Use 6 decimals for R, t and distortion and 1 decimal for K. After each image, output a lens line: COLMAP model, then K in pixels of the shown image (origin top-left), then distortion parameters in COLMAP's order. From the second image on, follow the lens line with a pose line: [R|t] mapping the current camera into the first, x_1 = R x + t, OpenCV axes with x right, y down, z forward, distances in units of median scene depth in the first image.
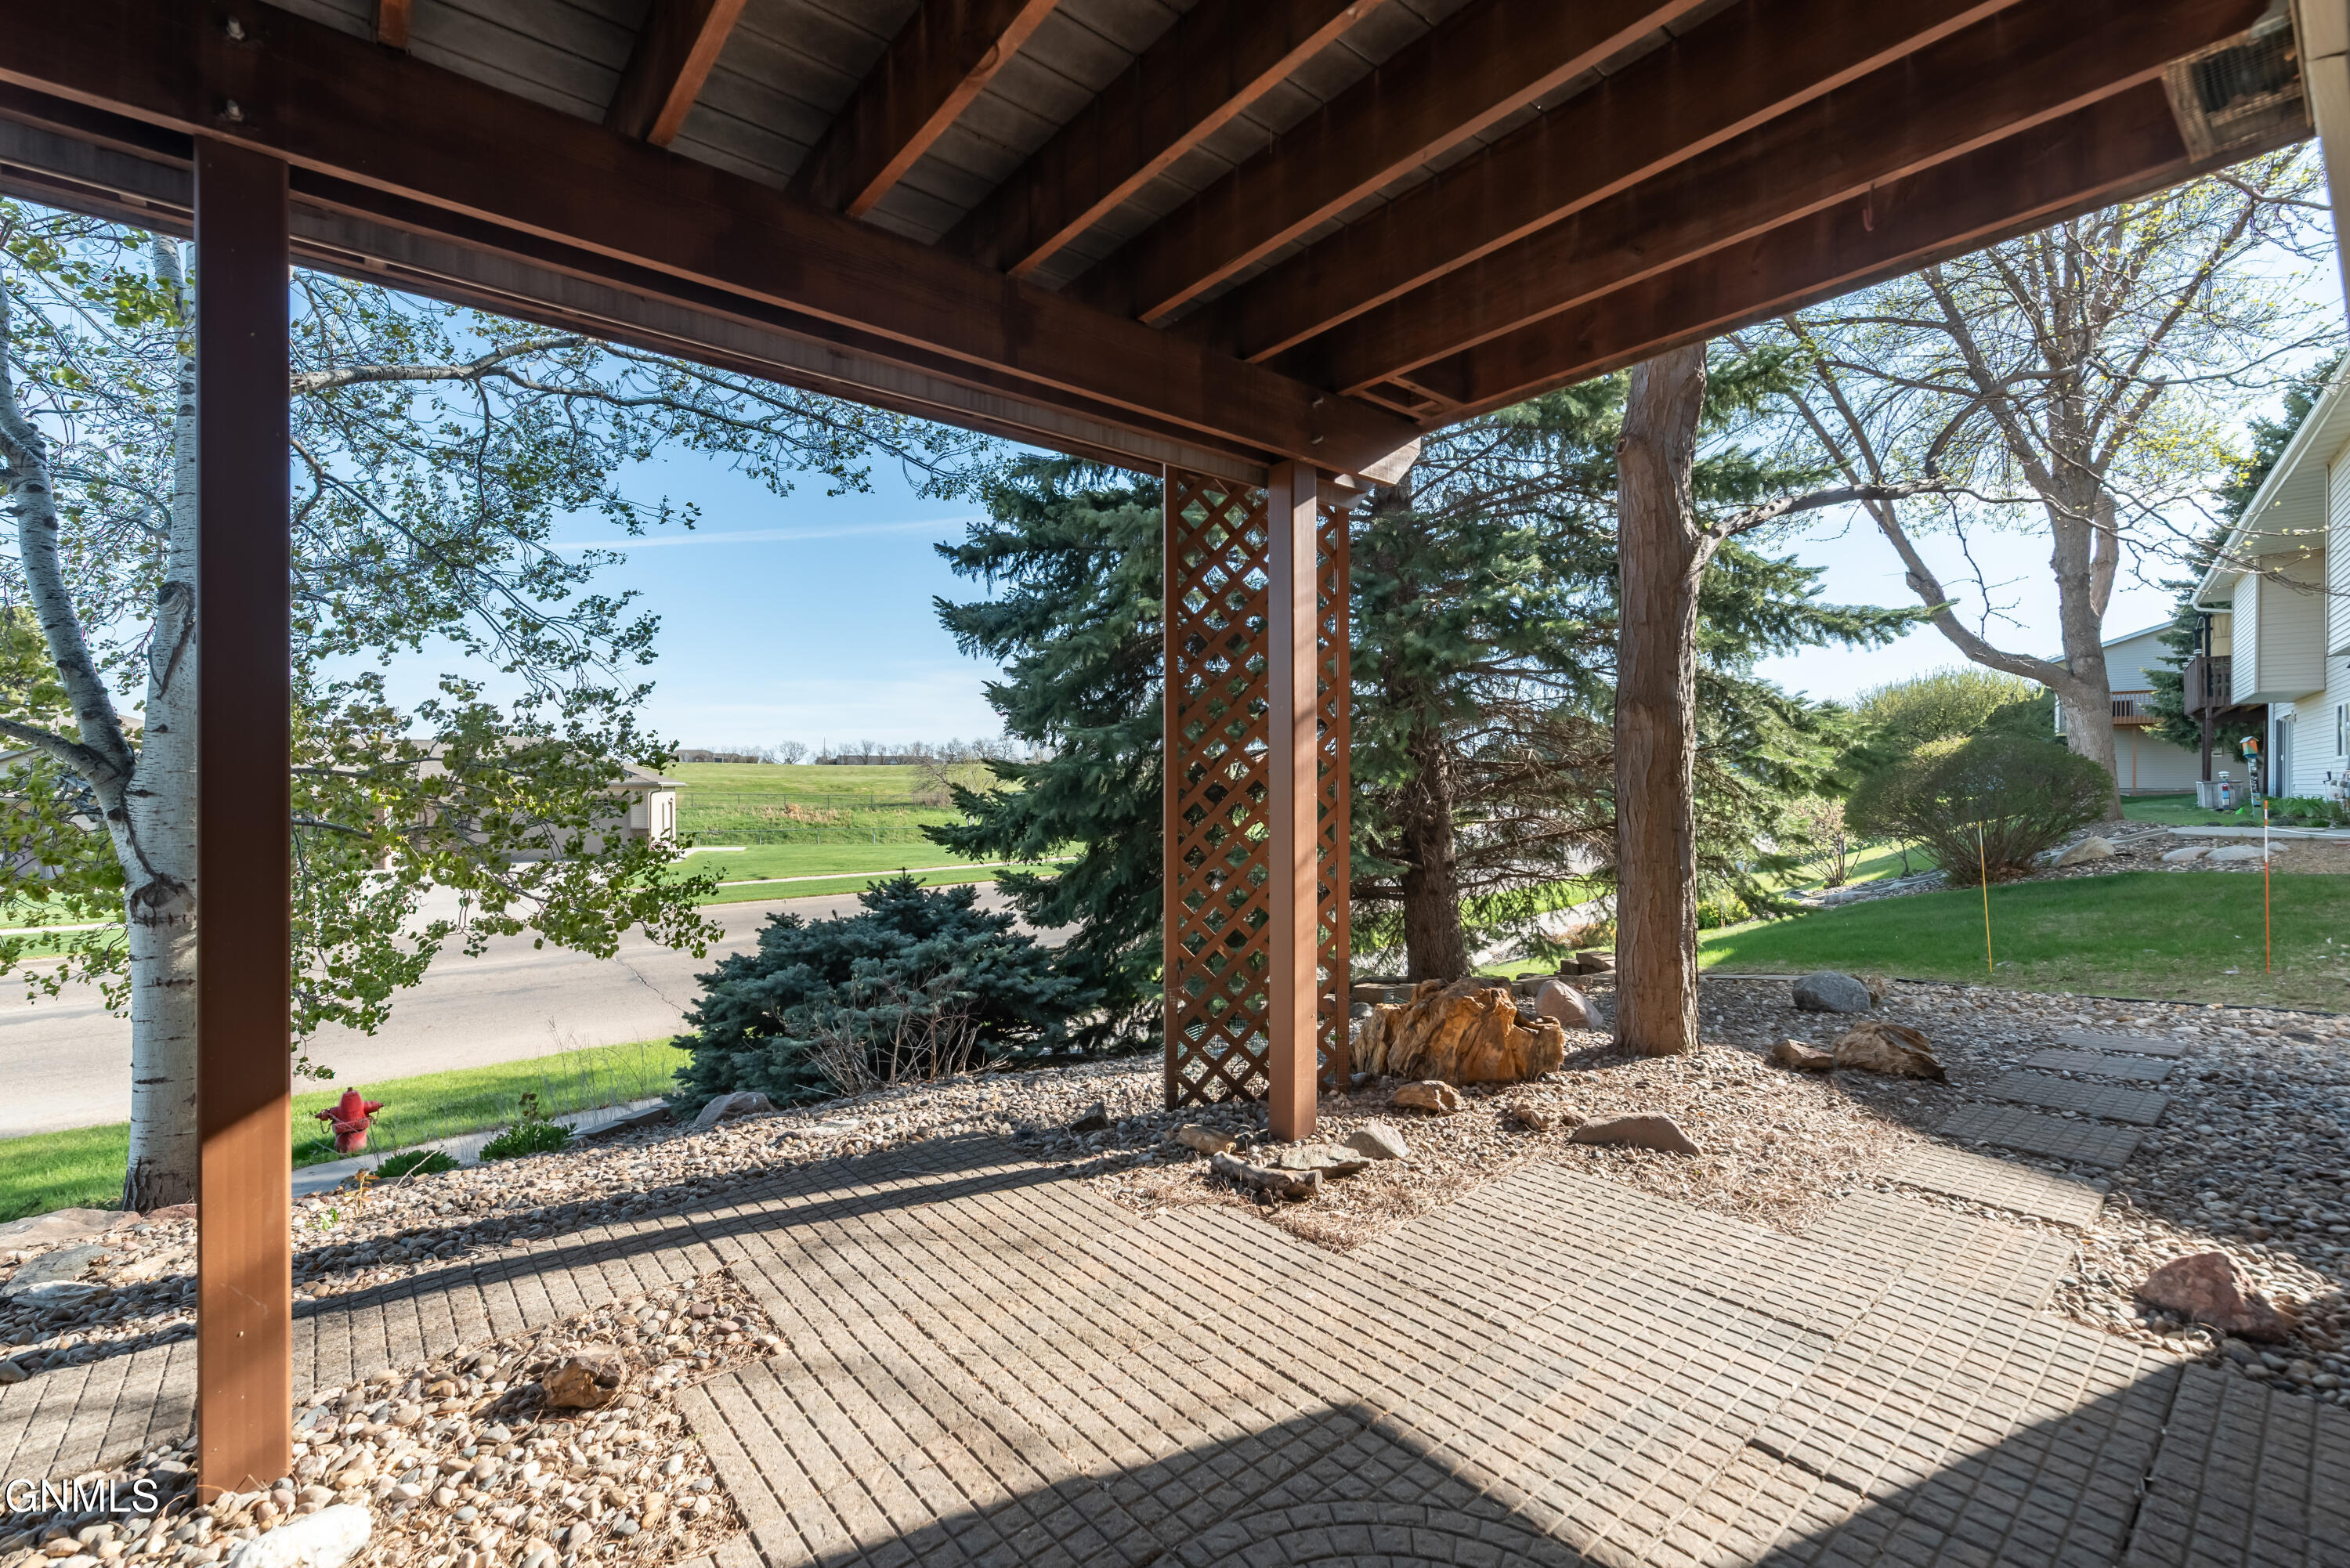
lens RADIAL K [[1012.9, 0, 1188.2], [0, 1012.9, 792.1], [0, 0, 1]] dist [-0.001072, 0.000175]
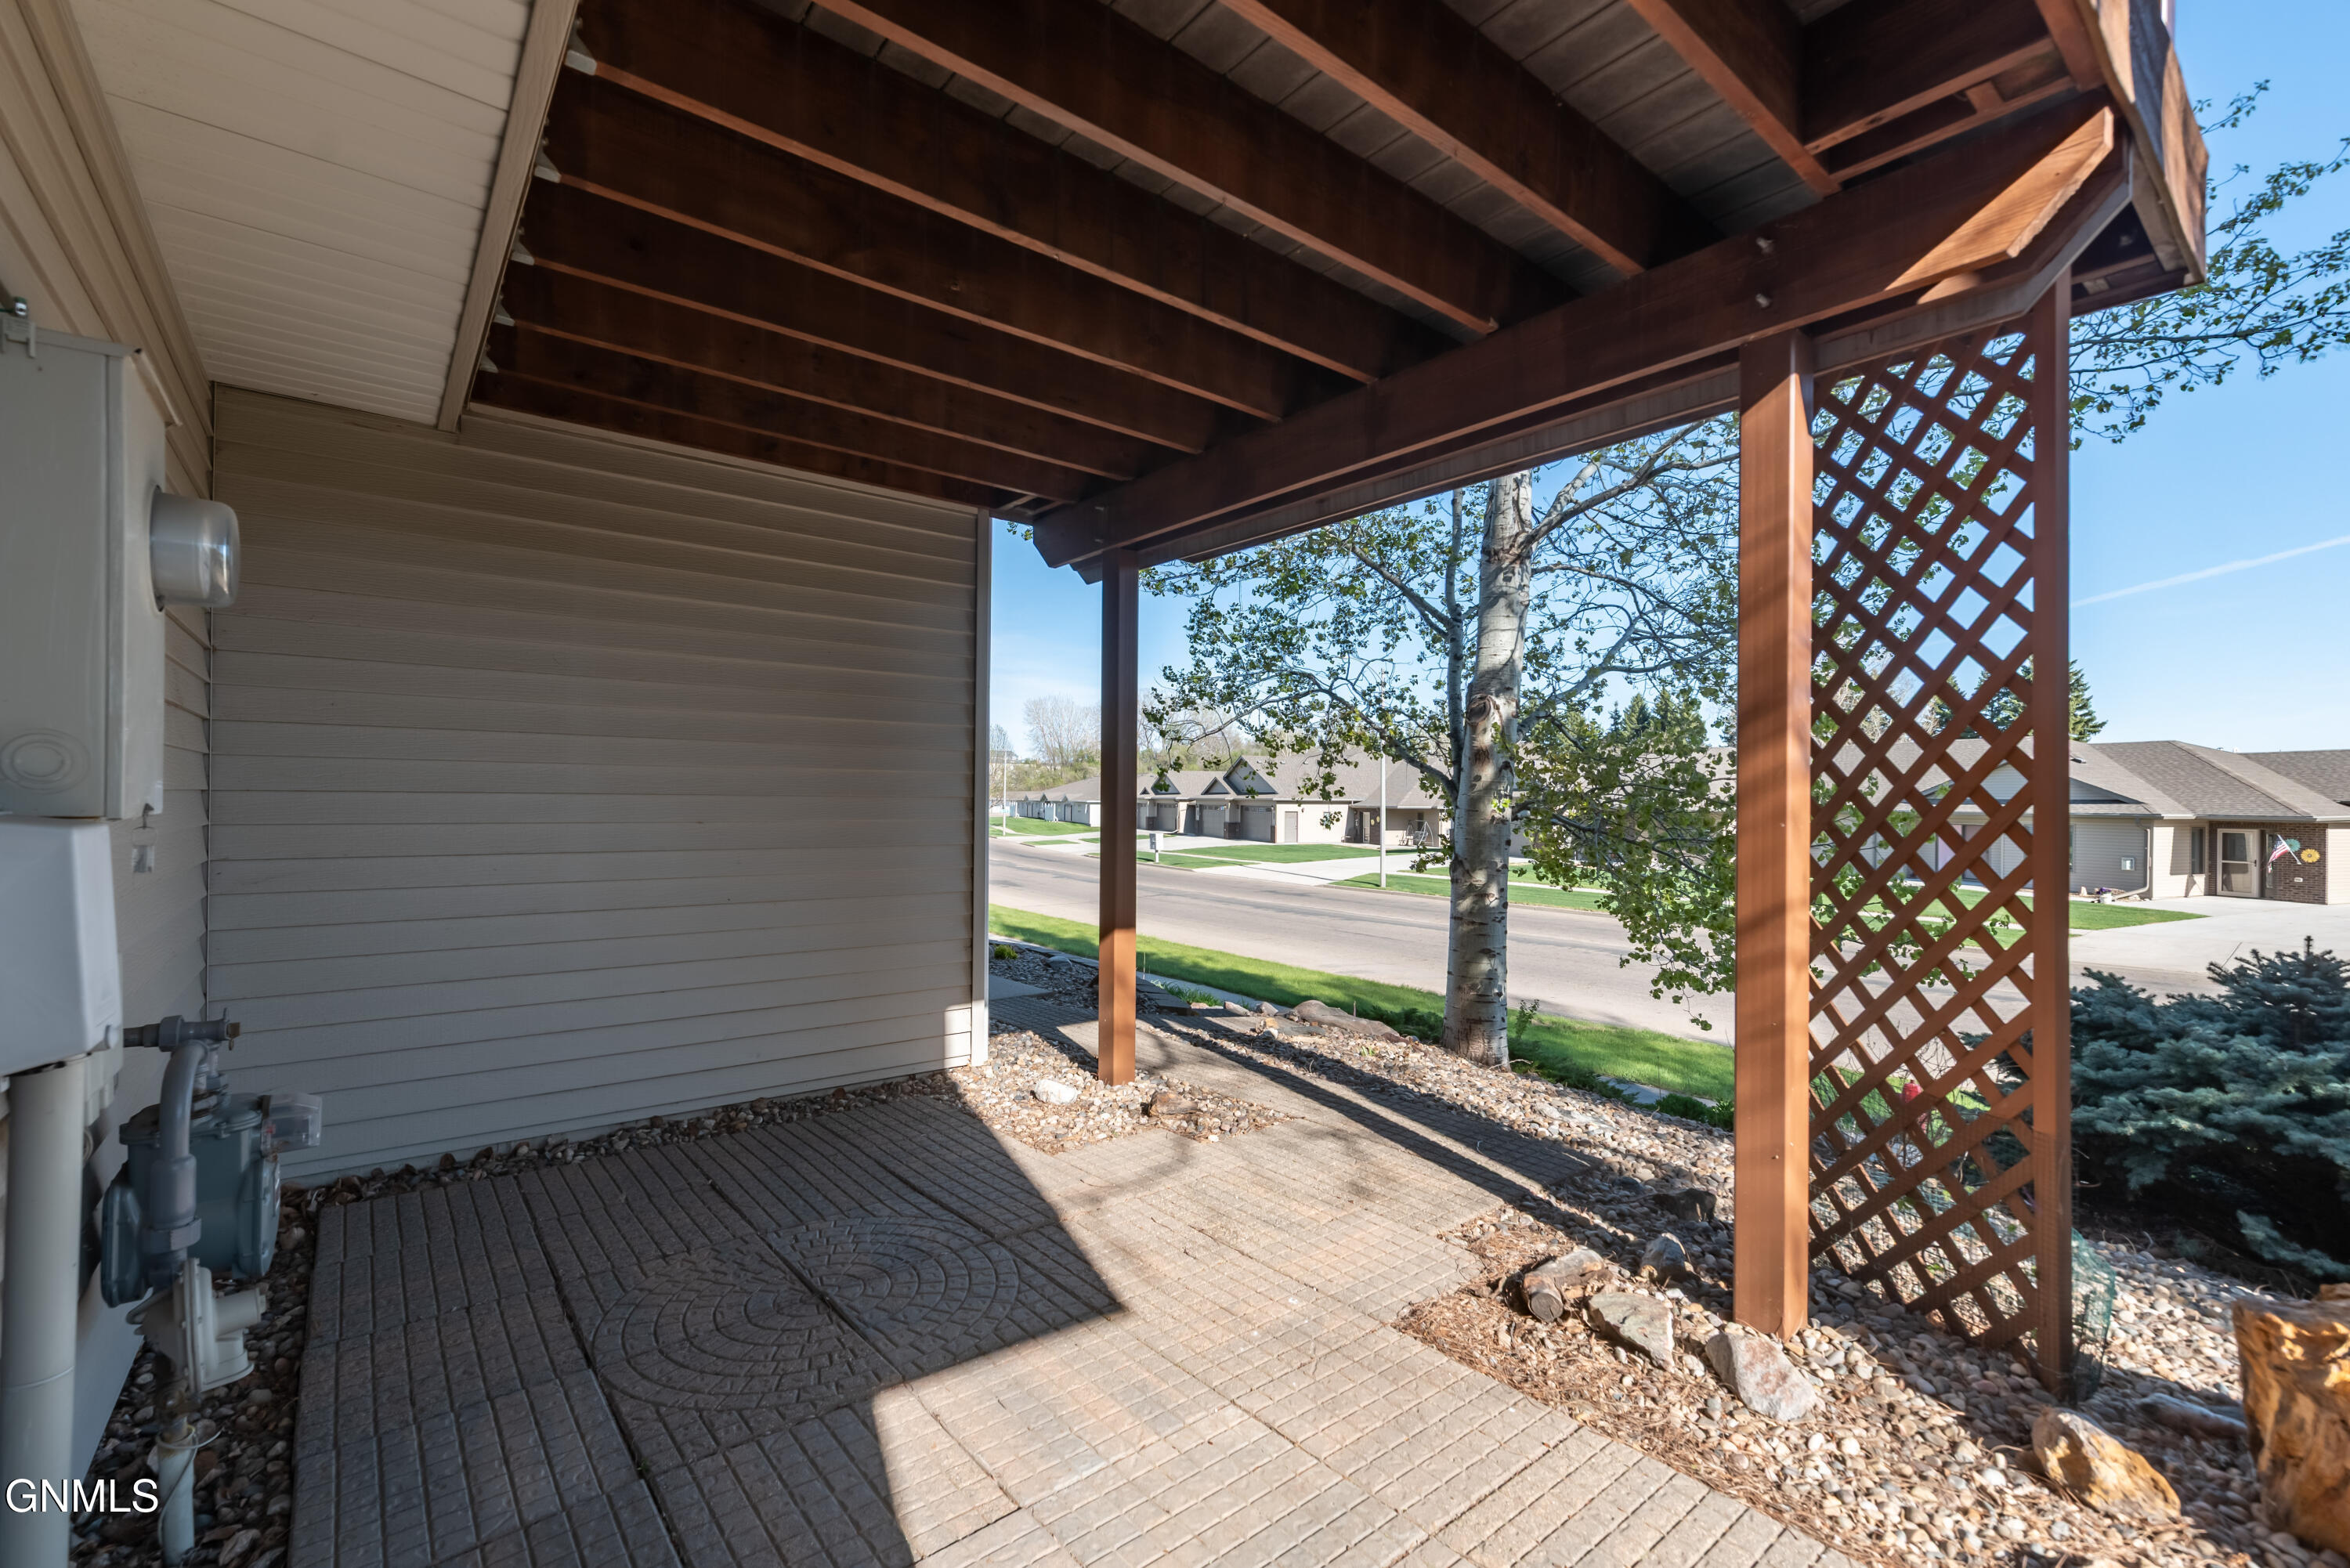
lens RADIAL K [[1012.9, 0, 1179.8], [0, 1012.9, 784.7], [0, 0, 1]] dist [-0.001072, 0.000175]
pose [[-0.017940, -0.011759, -0.999770, 0.928355], [-0.013991, 0.999836, -0.011509, -0.012340], [0.999741, 0.013782, -0.018102, 0.721122]]
